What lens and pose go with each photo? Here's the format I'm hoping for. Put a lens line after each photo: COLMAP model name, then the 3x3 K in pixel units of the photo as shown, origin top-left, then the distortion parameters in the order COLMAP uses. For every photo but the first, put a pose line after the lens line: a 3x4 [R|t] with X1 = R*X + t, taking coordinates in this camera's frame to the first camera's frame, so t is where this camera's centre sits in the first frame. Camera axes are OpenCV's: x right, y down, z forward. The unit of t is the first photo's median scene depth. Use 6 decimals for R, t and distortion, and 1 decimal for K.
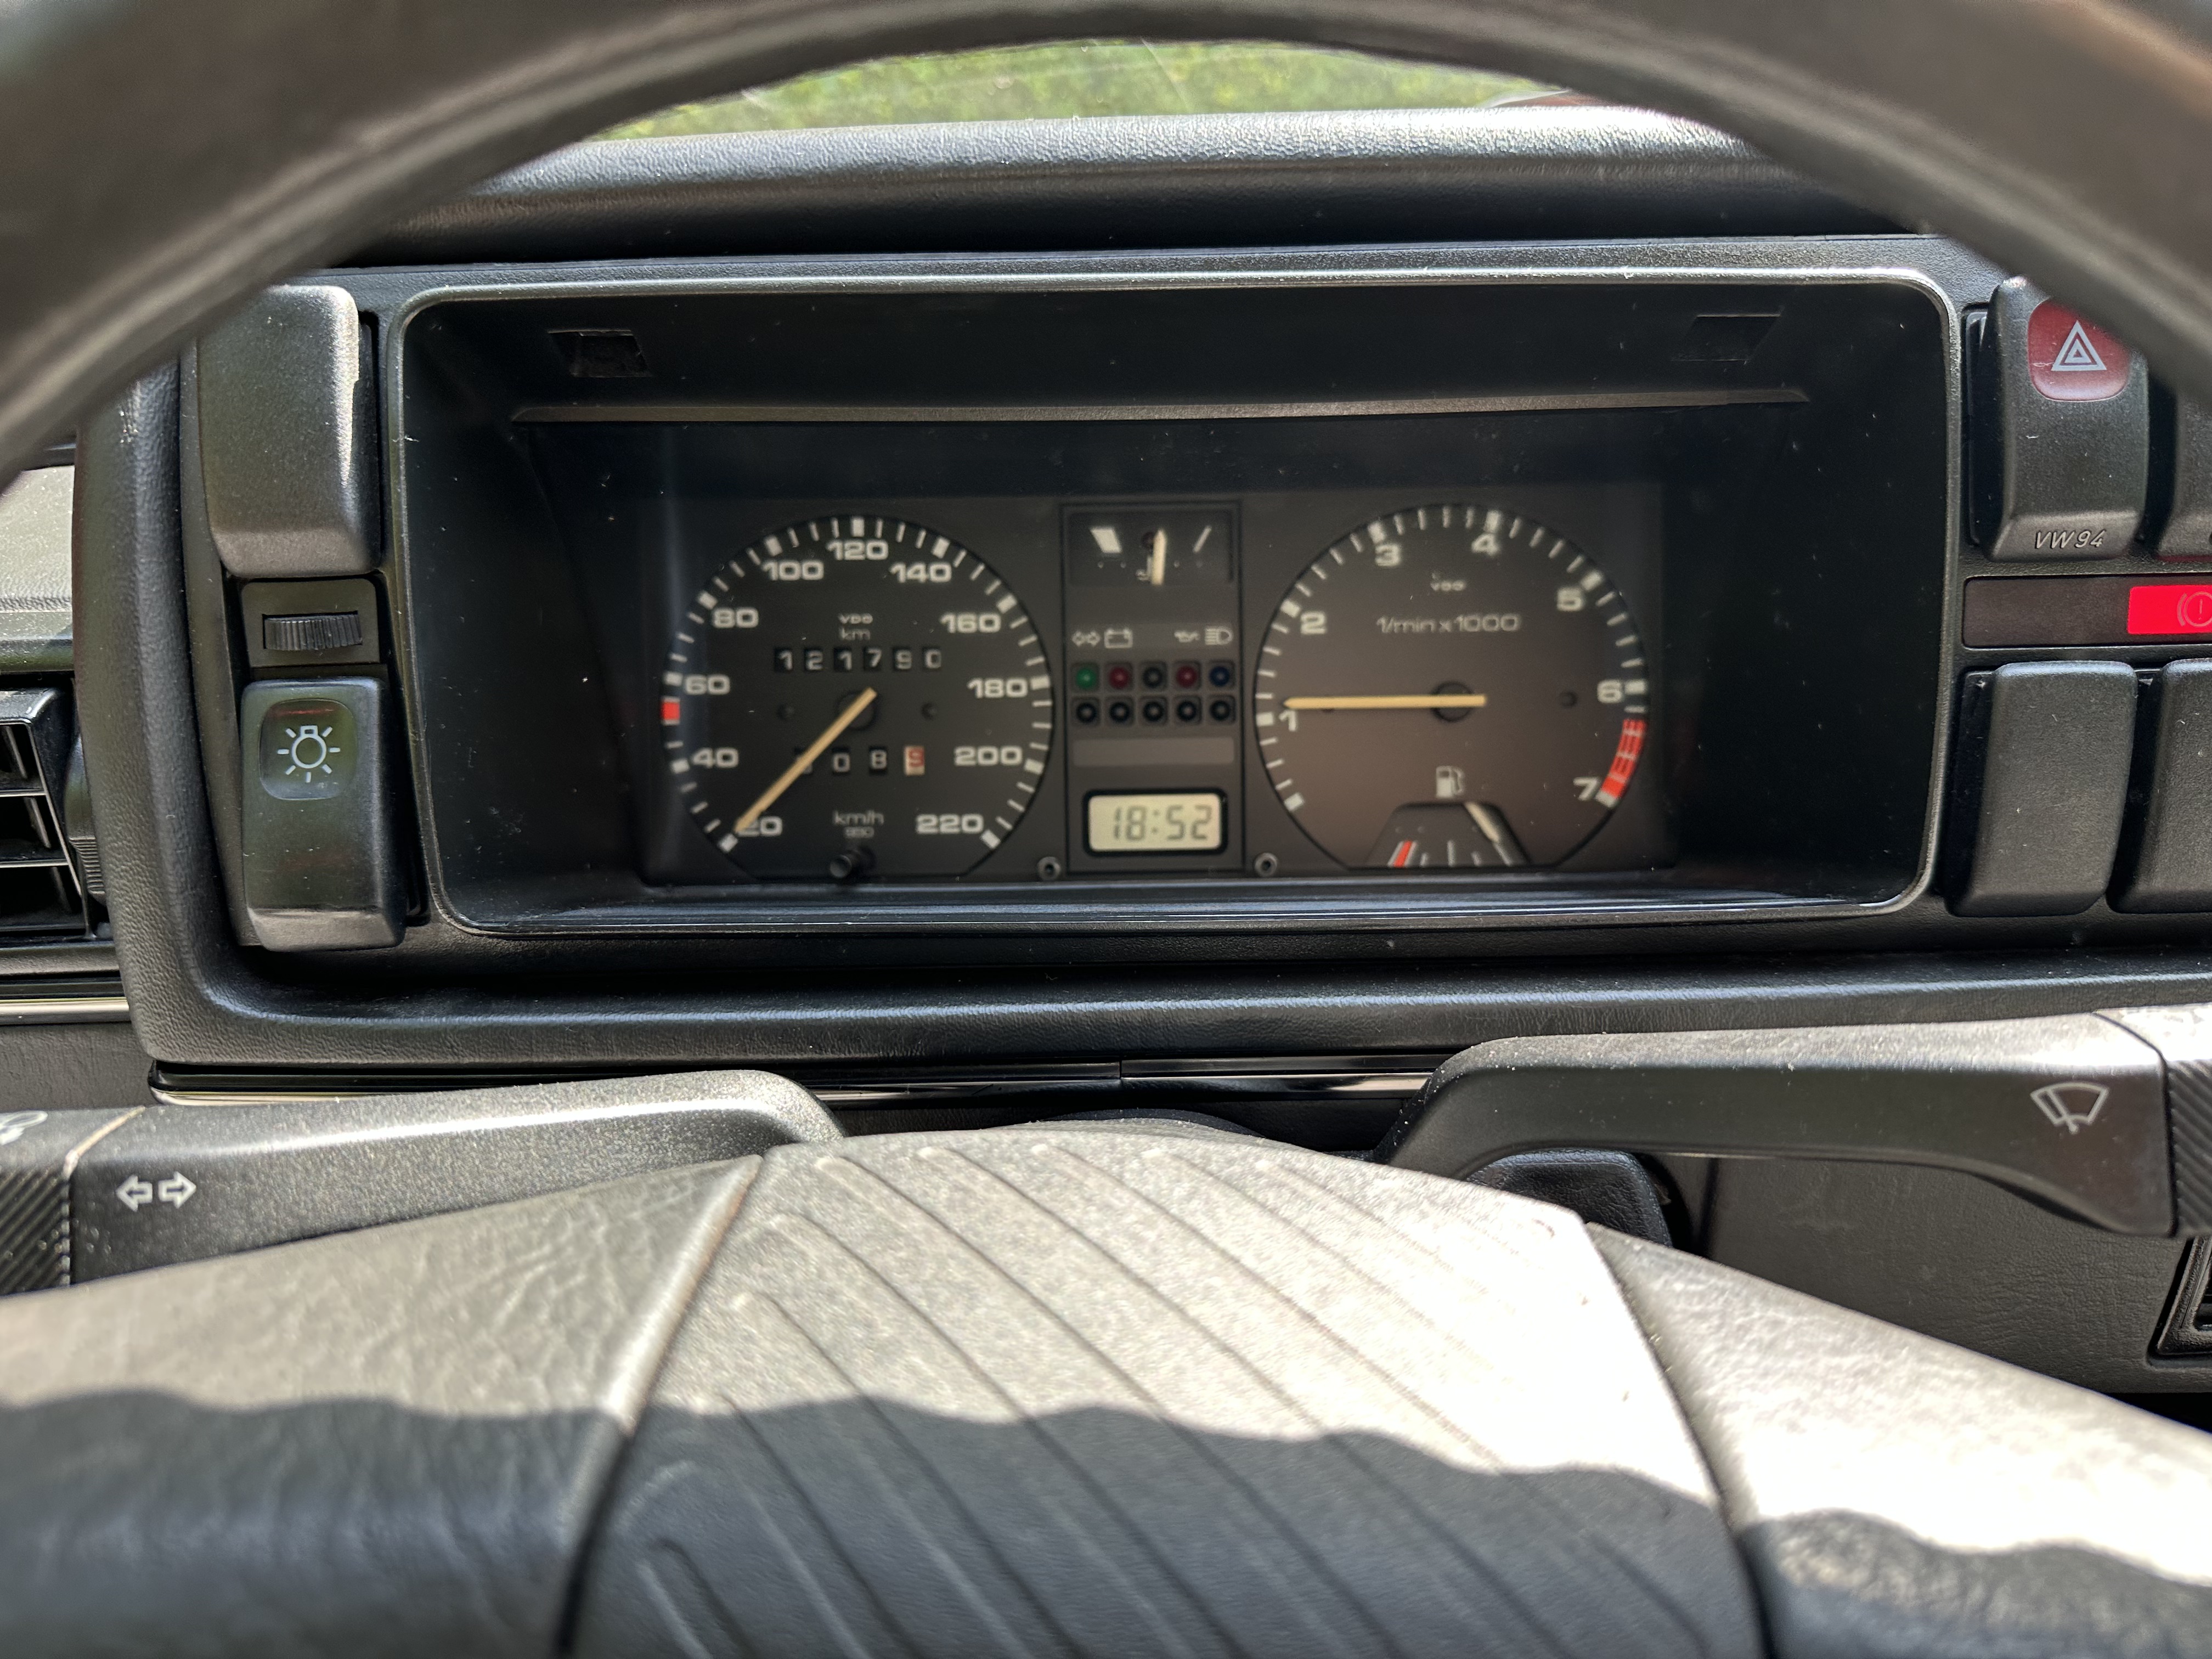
lens RADIAL K [[1562.9, 0, 1111.6], [0, 1562.9, 828.2], [0, 0, 1]] dist [0.008350, -0.012214]
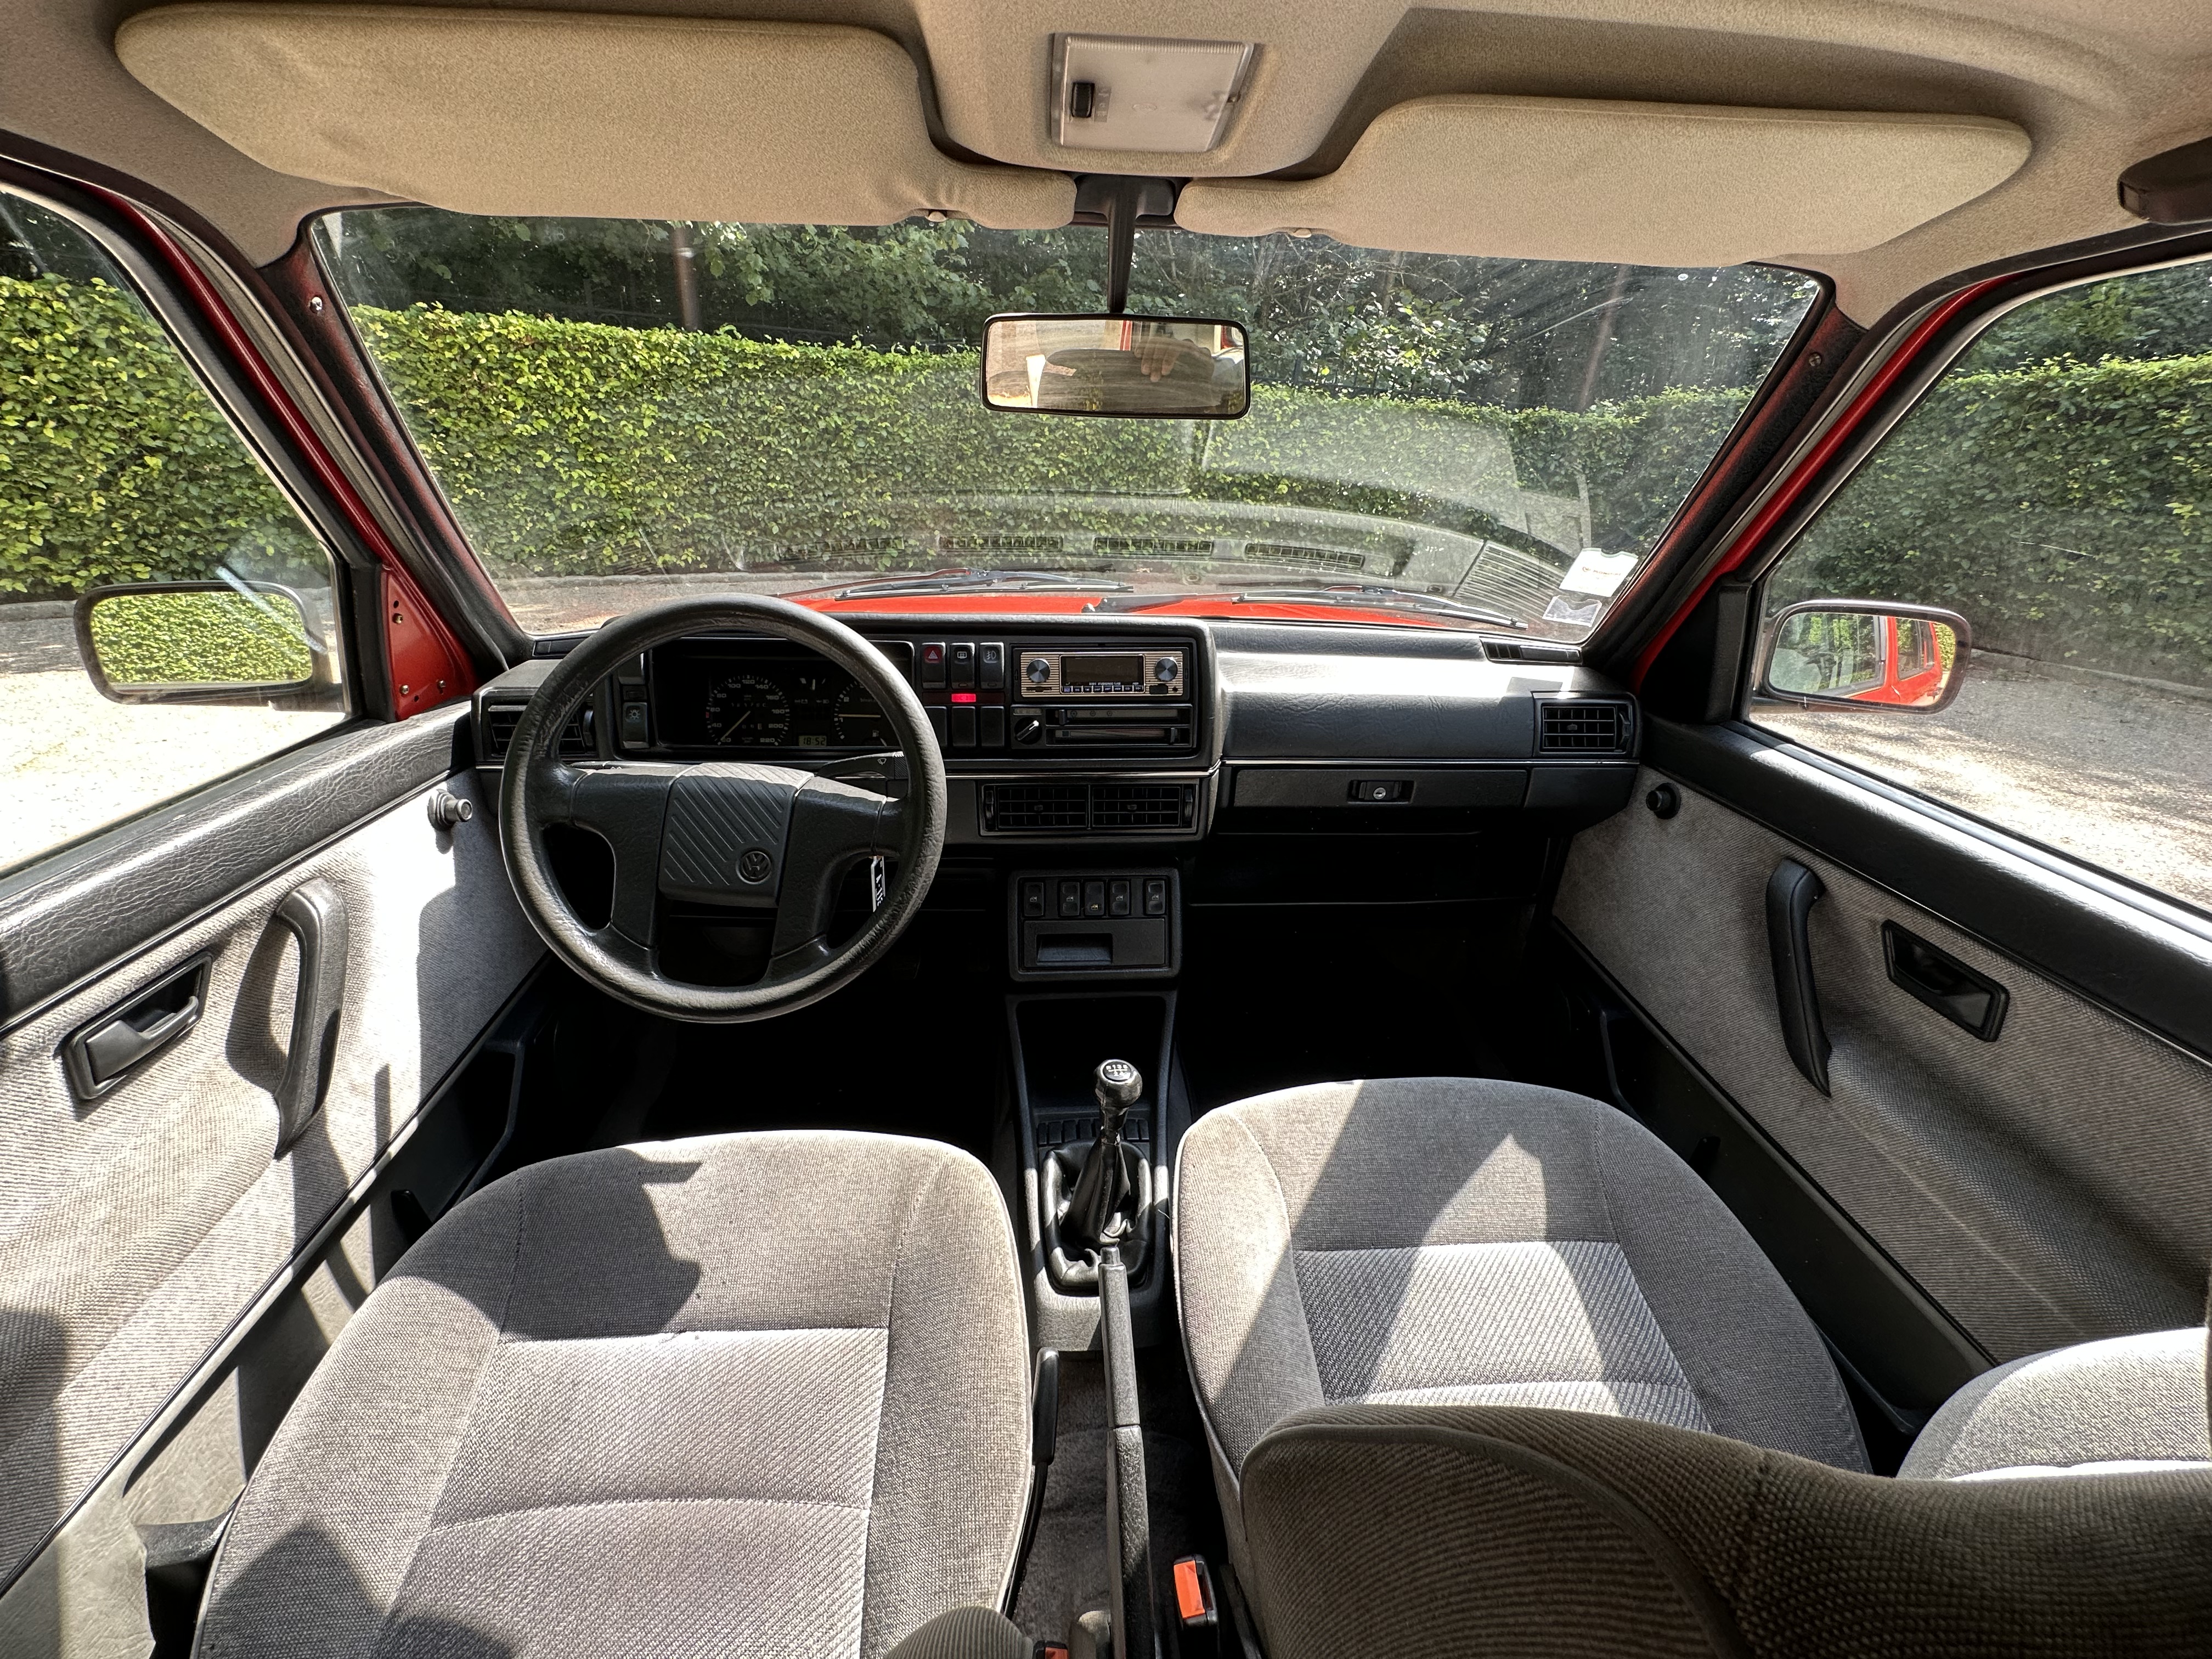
lens RADIAL K [[886.4, 0, 1109.2], [0, 886.4, 834.0], [0, 0, 1]] dist [-0.013830, 0.006303]
pose [[0.996965, 0.010753, 0.077107, 0.723549], [-0.010357, 0.999931, -0.005531, 0.285595], [-0.077161, 0.004715, 0.997007, -1.743308]]
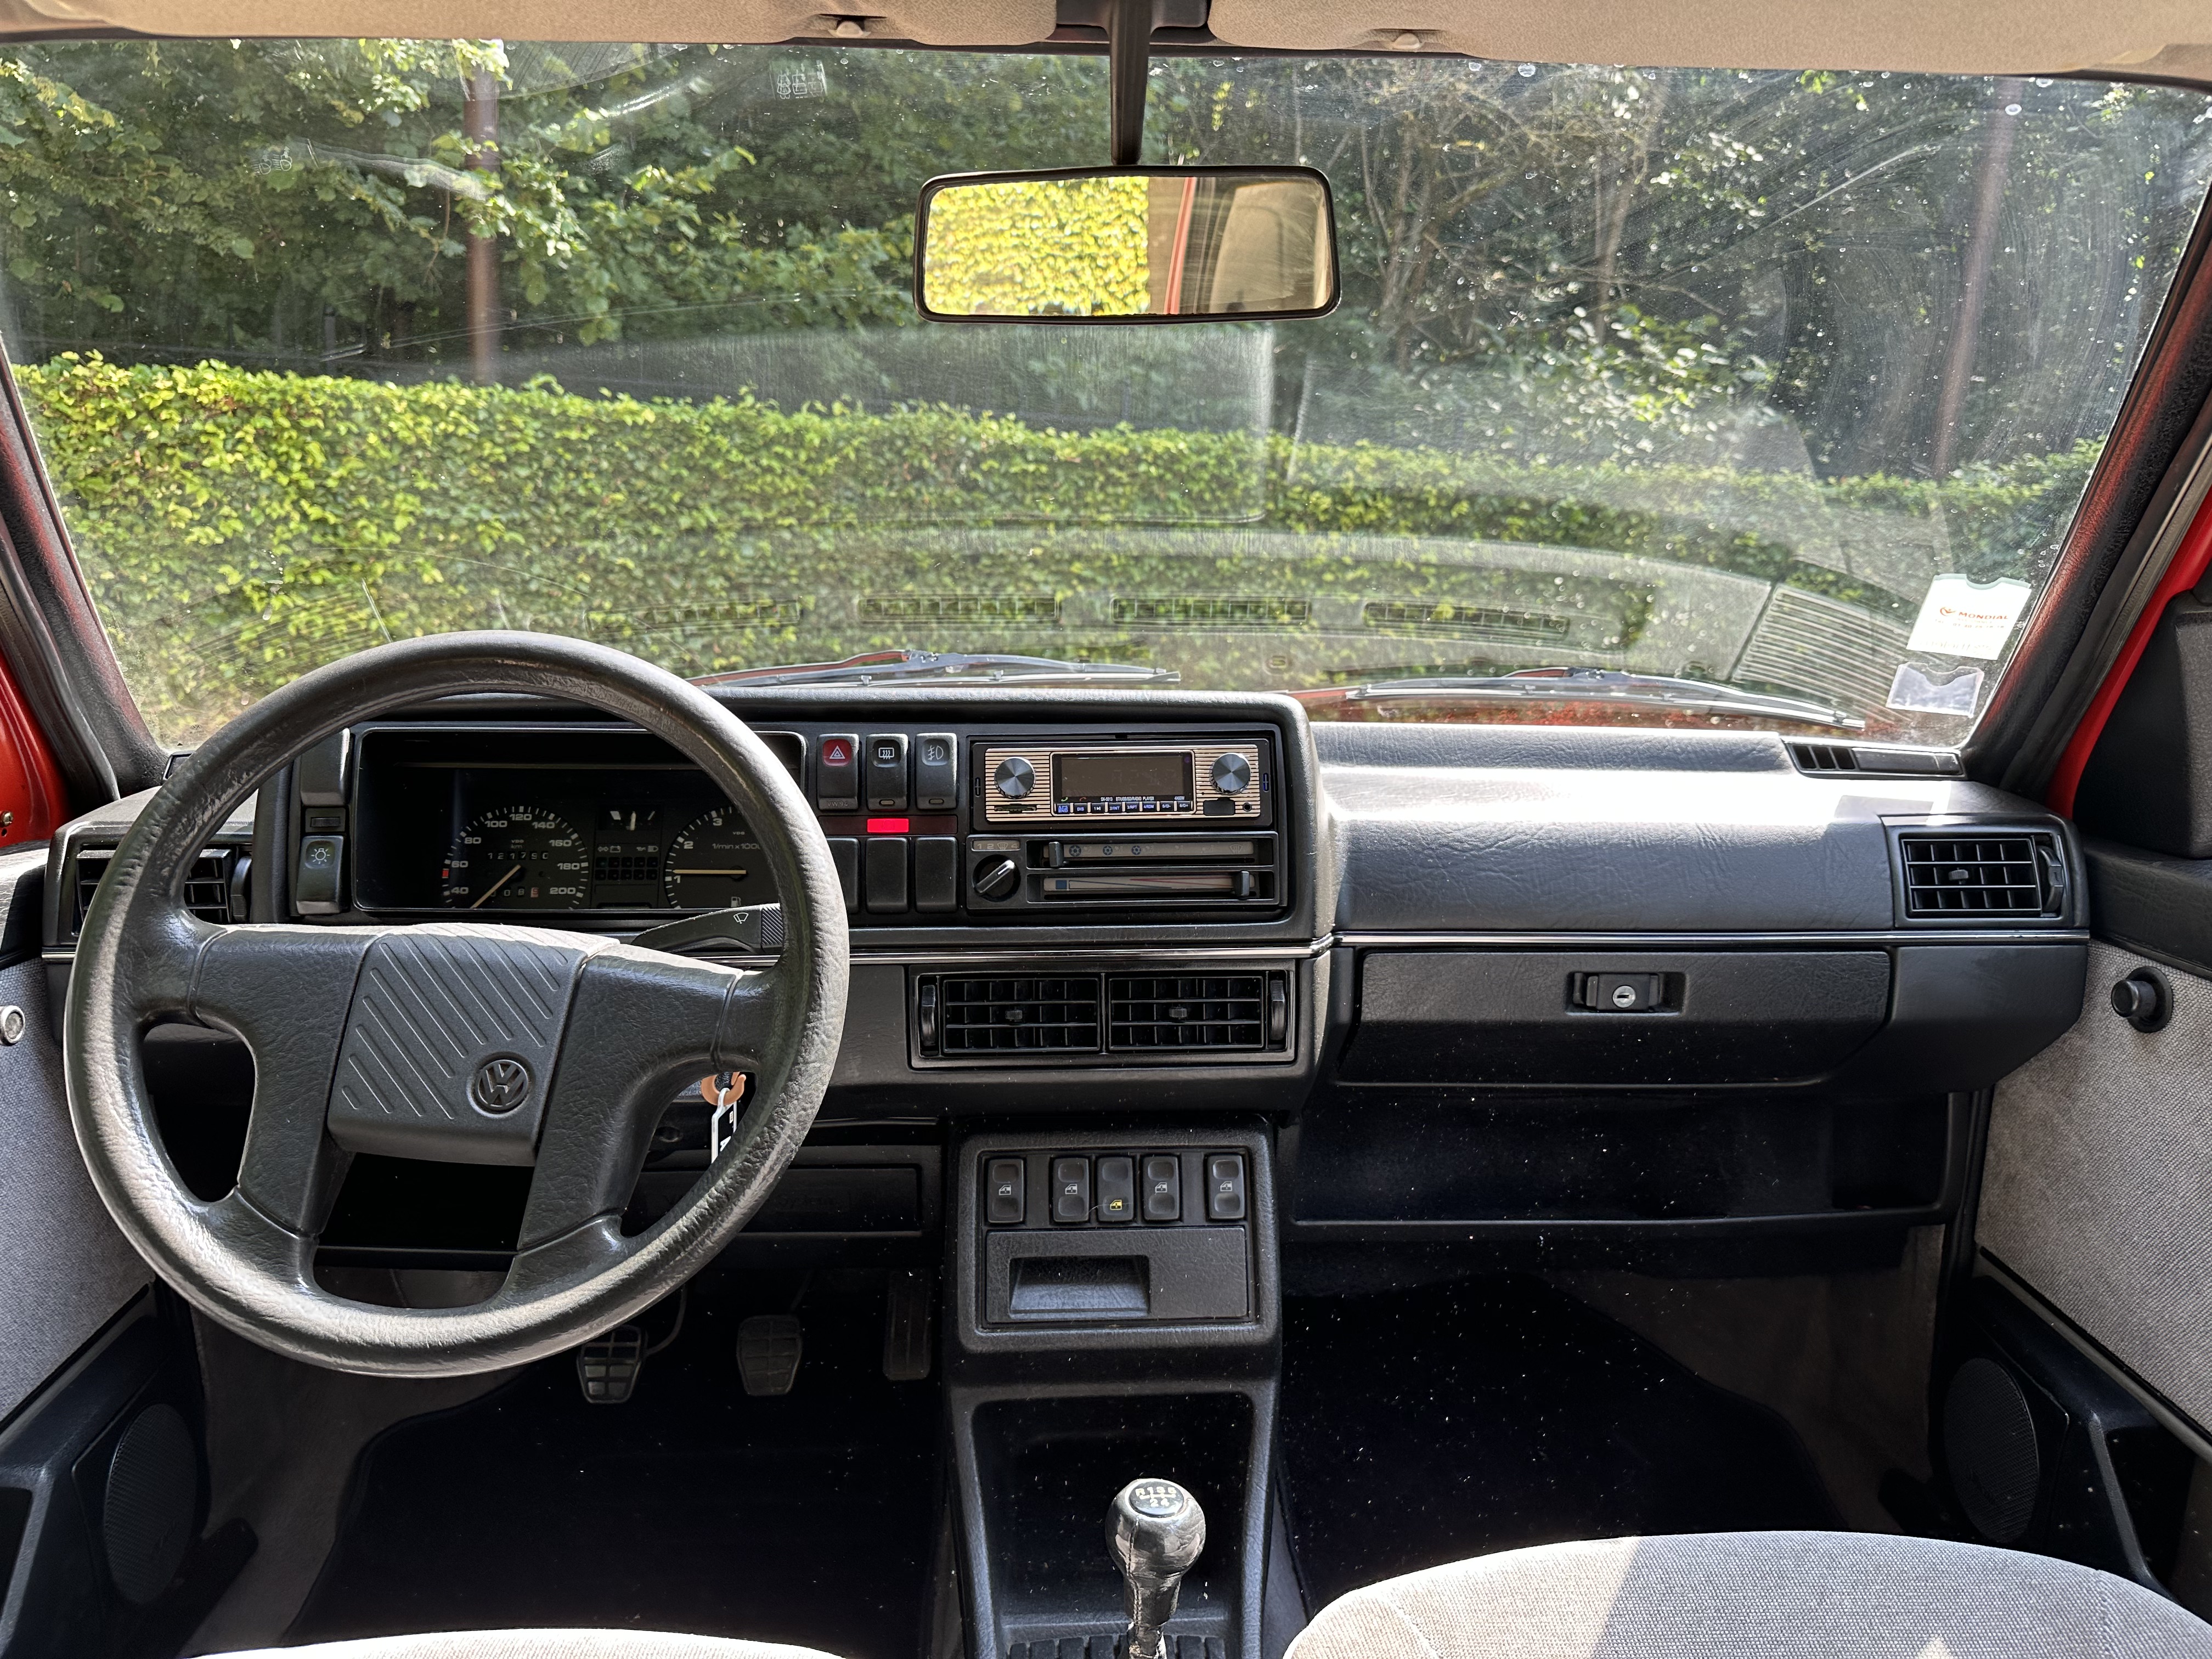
lens RADIAL K [[1563.2, 0, 1126.0], [0, 1563.2, 843.2], [0, 0, 1]] dist [0.102560, -0.221346]
pose [[0.998794, 0.011753, 0.047678, 0.773590], [0.000388, 0.969017, -0.246995, 0.556395], [-0.049104, 0.246715, 0.967843, -1.743109]]
